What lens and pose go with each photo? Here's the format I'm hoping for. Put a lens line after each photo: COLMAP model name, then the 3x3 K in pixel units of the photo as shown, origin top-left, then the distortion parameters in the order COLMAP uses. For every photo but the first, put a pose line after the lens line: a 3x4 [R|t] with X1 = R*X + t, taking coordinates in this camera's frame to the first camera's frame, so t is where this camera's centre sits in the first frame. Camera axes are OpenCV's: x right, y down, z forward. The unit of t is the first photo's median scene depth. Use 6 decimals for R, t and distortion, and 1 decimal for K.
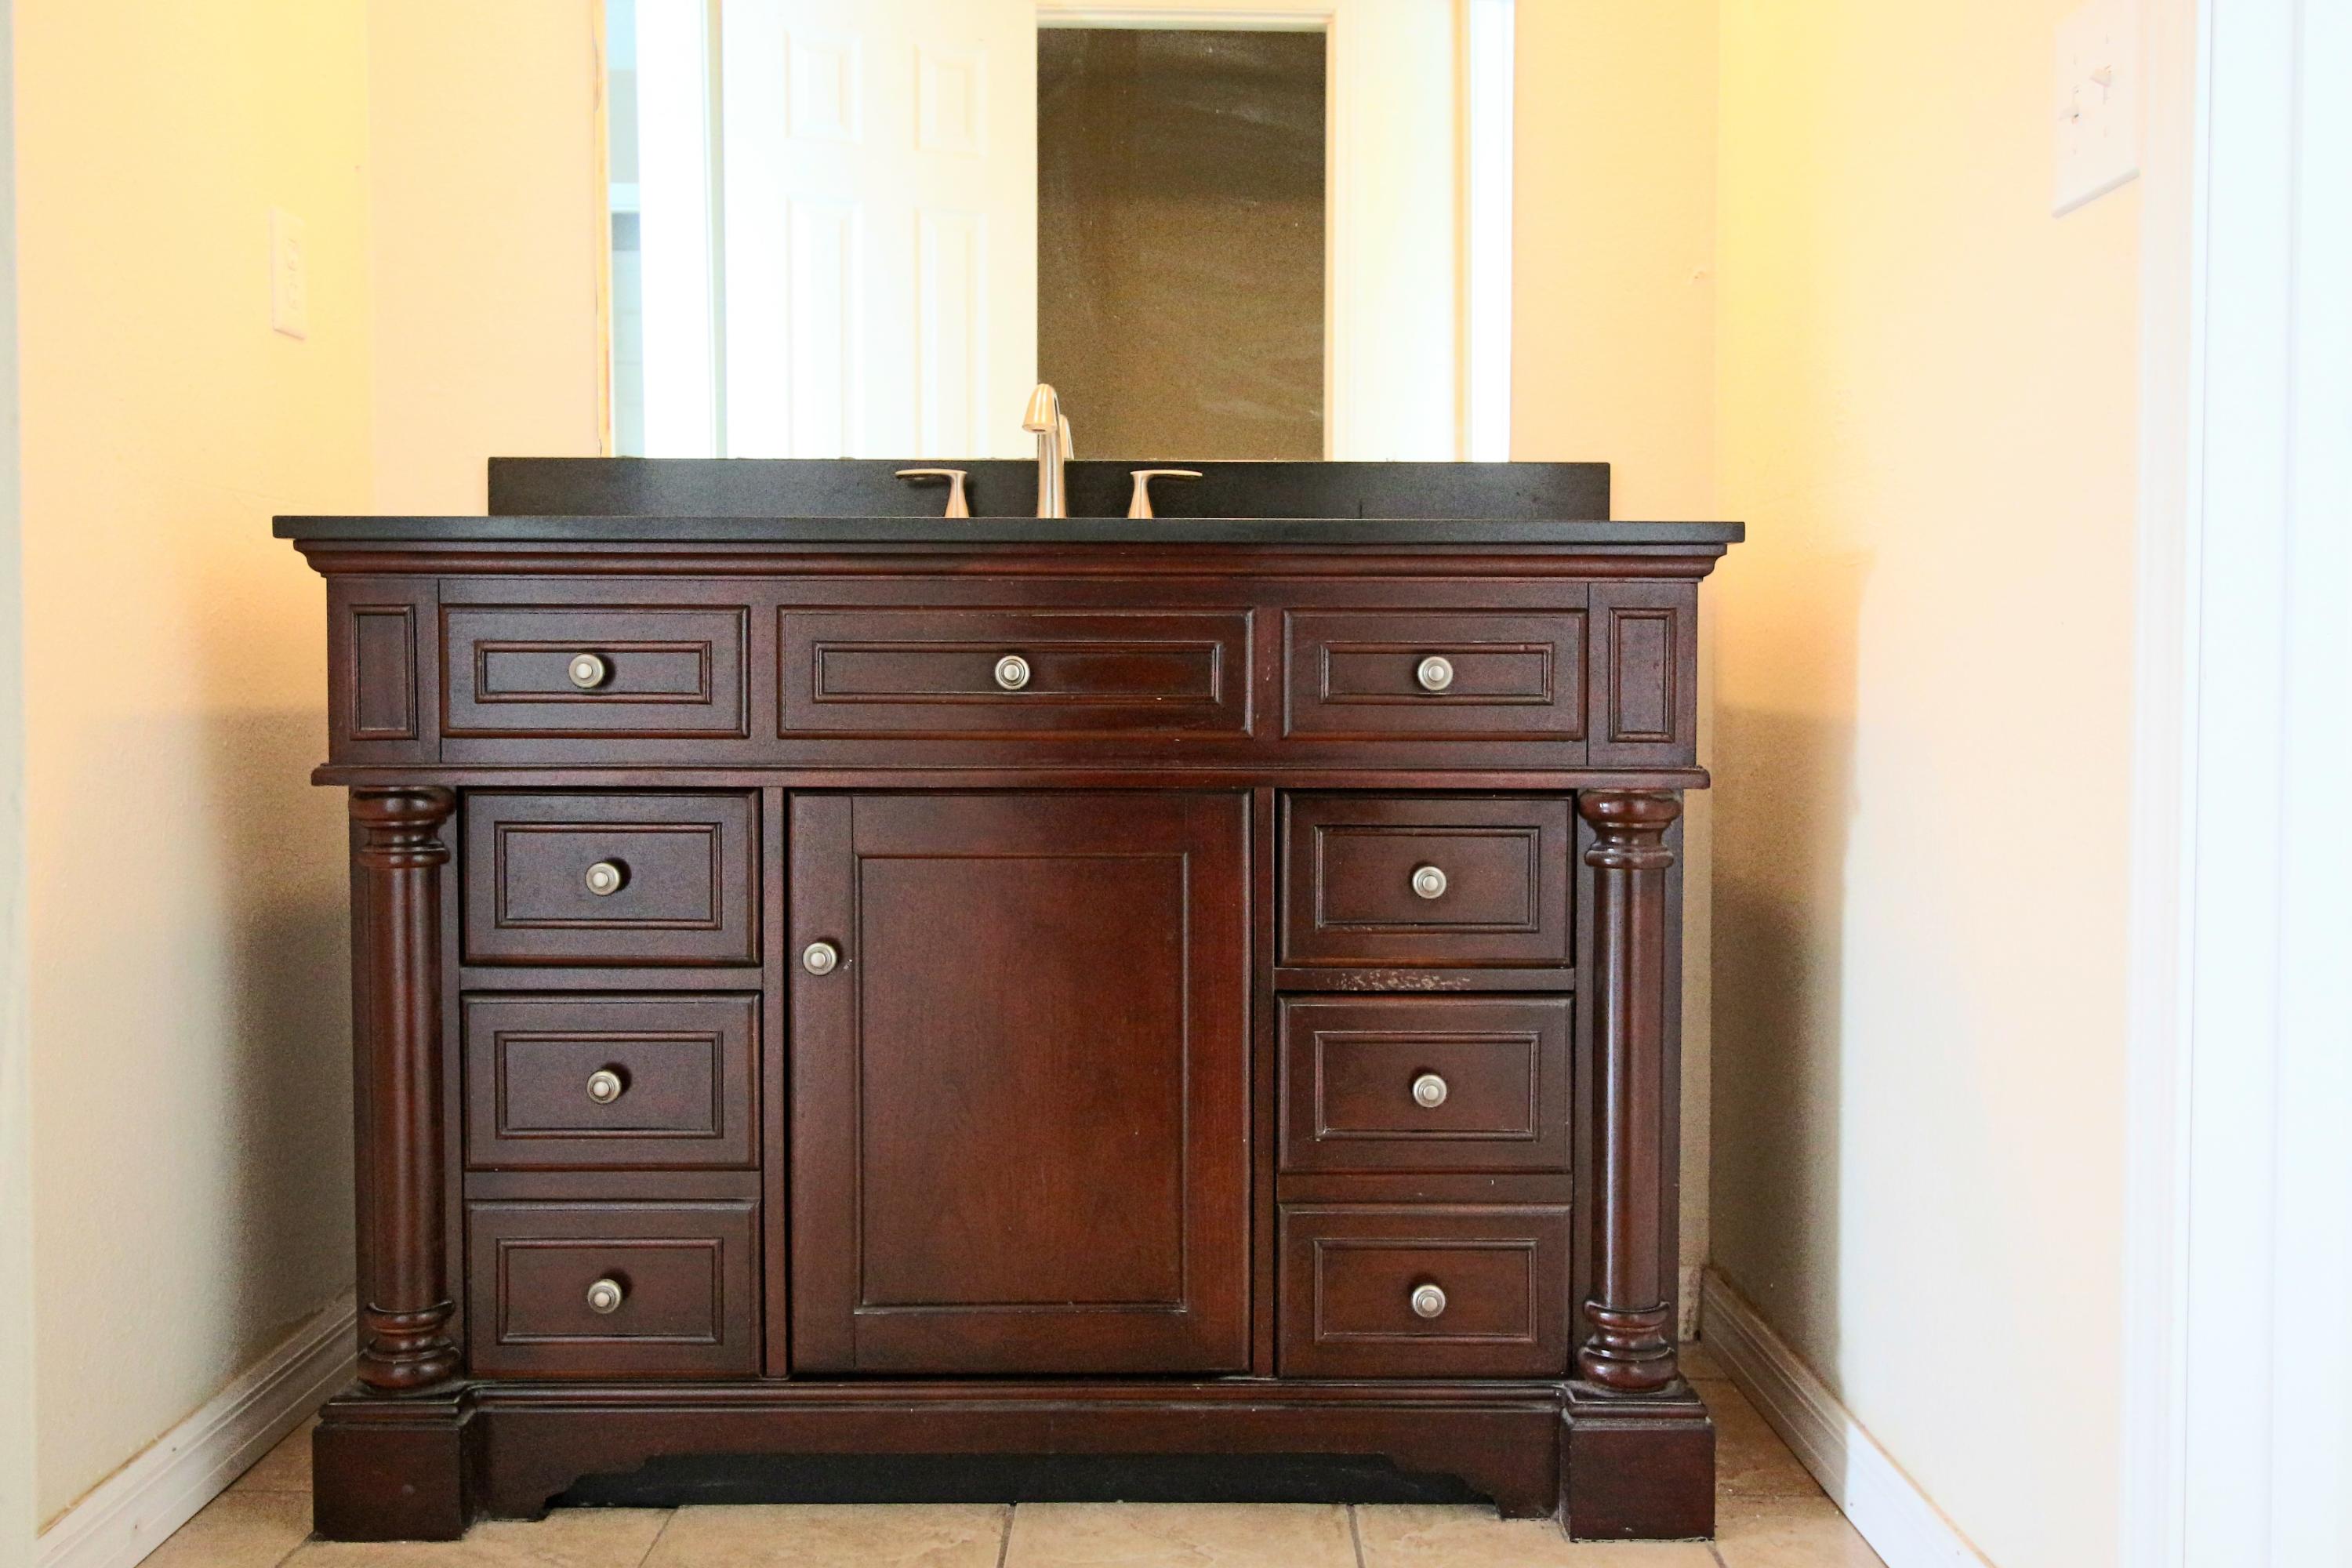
lens RADIAL K [[2066.1, 0, 1194.5], [0, 2066.1, 741.0], [0, 0, 1]] dist [0.016866, -0.013493]
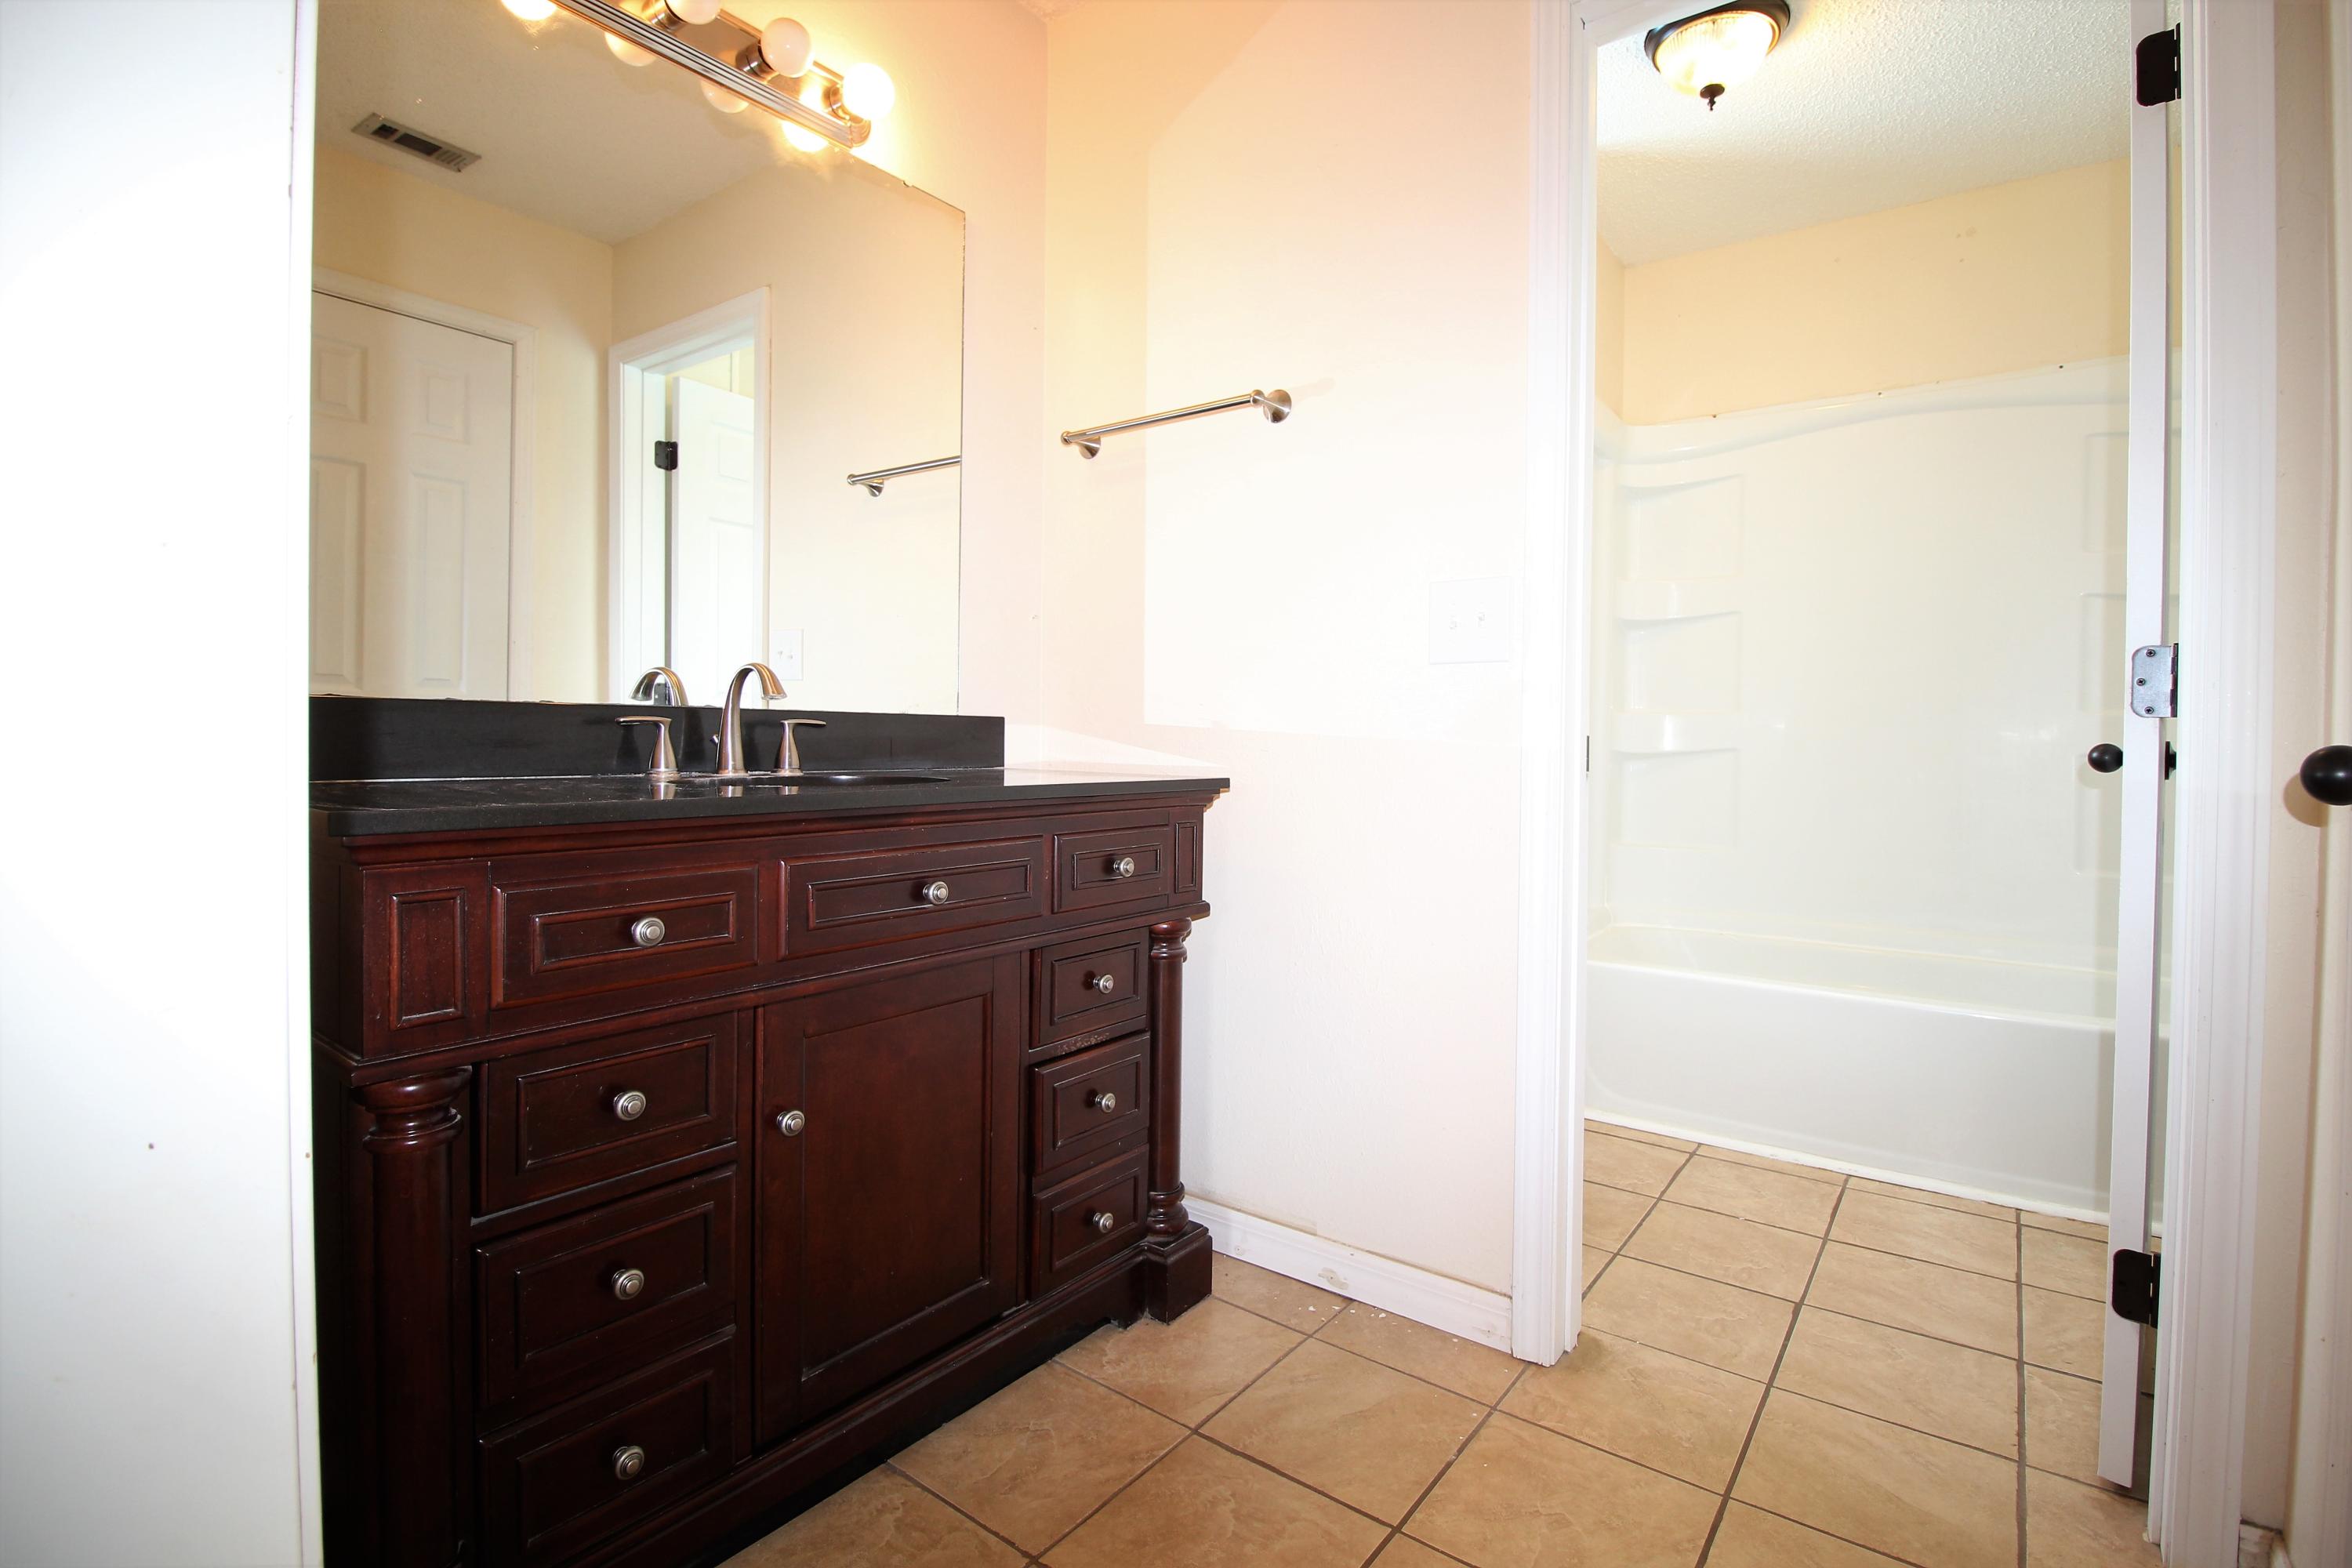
lens RADIAL K [[1092.0, 0, 1192.5], [0, 1092.0, 750.6], [0, 0, 1]] dist [-0.001606, -0.011989]
pose [[0.594441, -0.004138, 0.804129, -0.582731], [0.006534, 0.999979, 0.000315, -0.130940], [-0.804113, 0.005067, 0.594455, 0.380526]]
